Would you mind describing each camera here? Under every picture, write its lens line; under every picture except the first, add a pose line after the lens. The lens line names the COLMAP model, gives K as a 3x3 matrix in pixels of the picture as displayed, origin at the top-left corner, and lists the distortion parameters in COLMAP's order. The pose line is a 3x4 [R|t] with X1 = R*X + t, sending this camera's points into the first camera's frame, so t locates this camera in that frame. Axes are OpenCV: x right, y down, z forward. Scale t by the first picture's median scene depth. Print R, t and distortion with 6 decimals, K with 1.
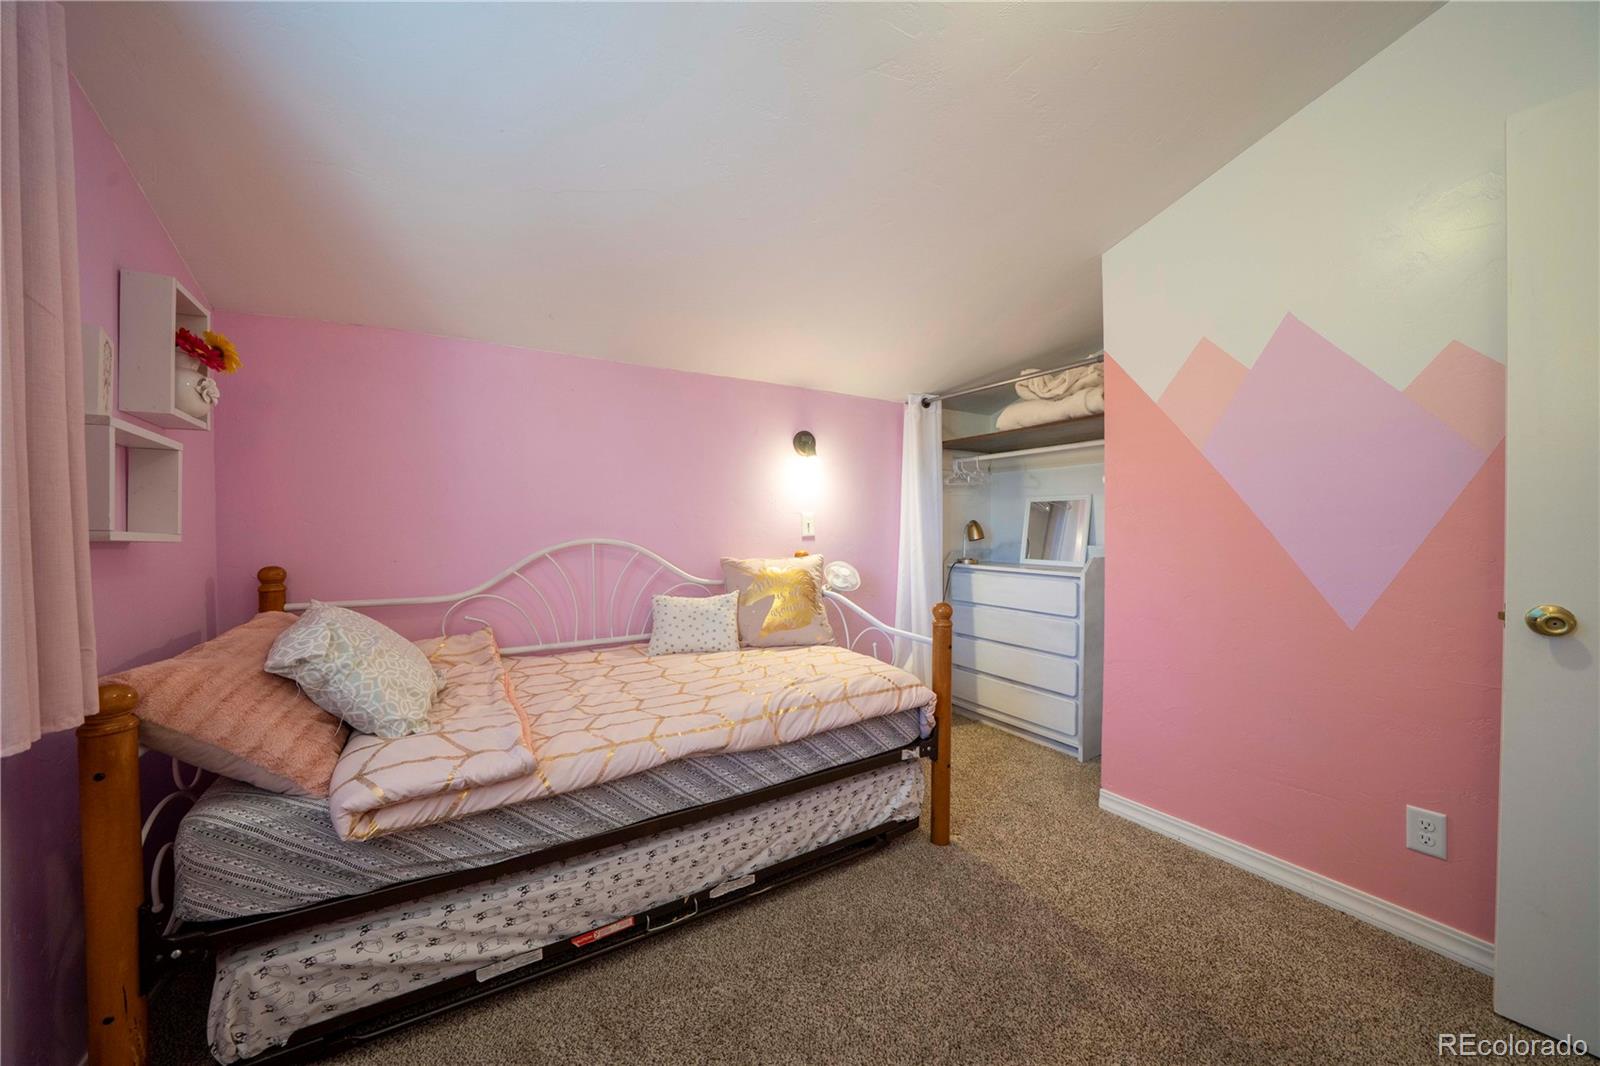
lens RADIAL K [[550.2, 0, 800.0], [0, 550.2, 533.0], [0, 0, 1]] dist [-0.033297, 0.004154]
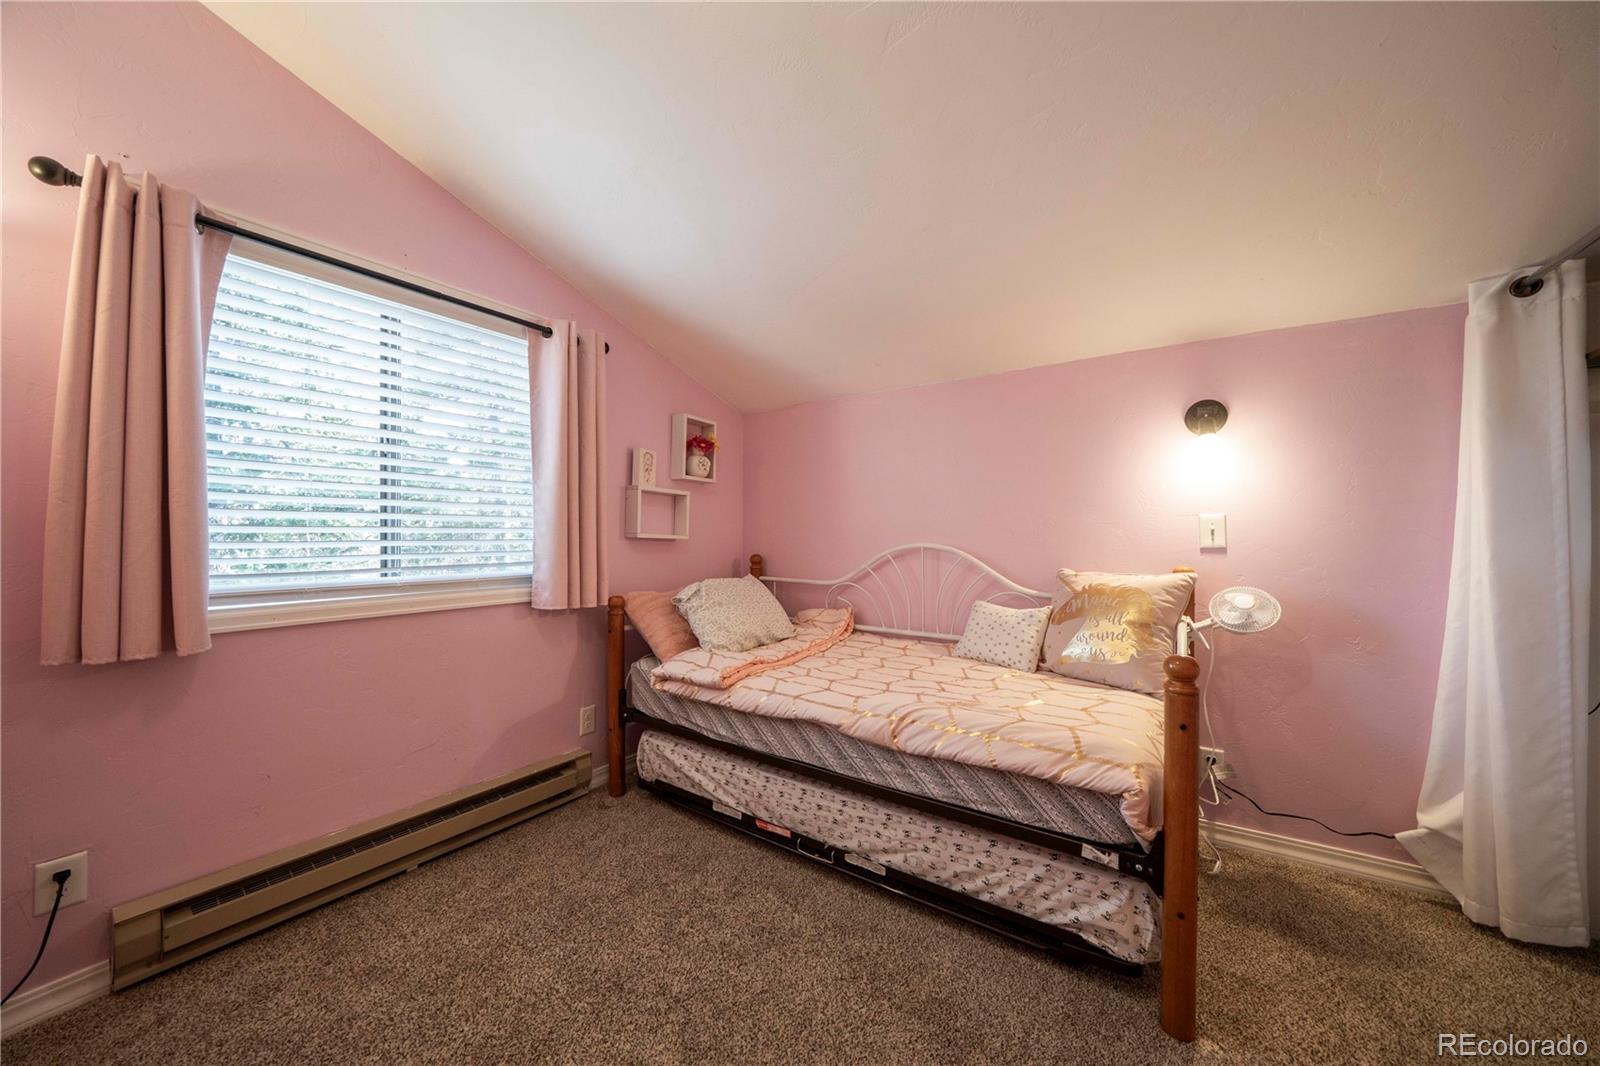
lens RADIAL K [[550.2, 0, 800.0], [0, 550.2, 533.0], [0, 0, 1]] dist [-0.033297, 0.004154]
pose [[0.404400, 0.001827, -0.914580, 0.820578], [-0.012902, 0.999910, -0.003708, -0.005851], [0.914491, 0.013299, 0.404387, 0.434507]]
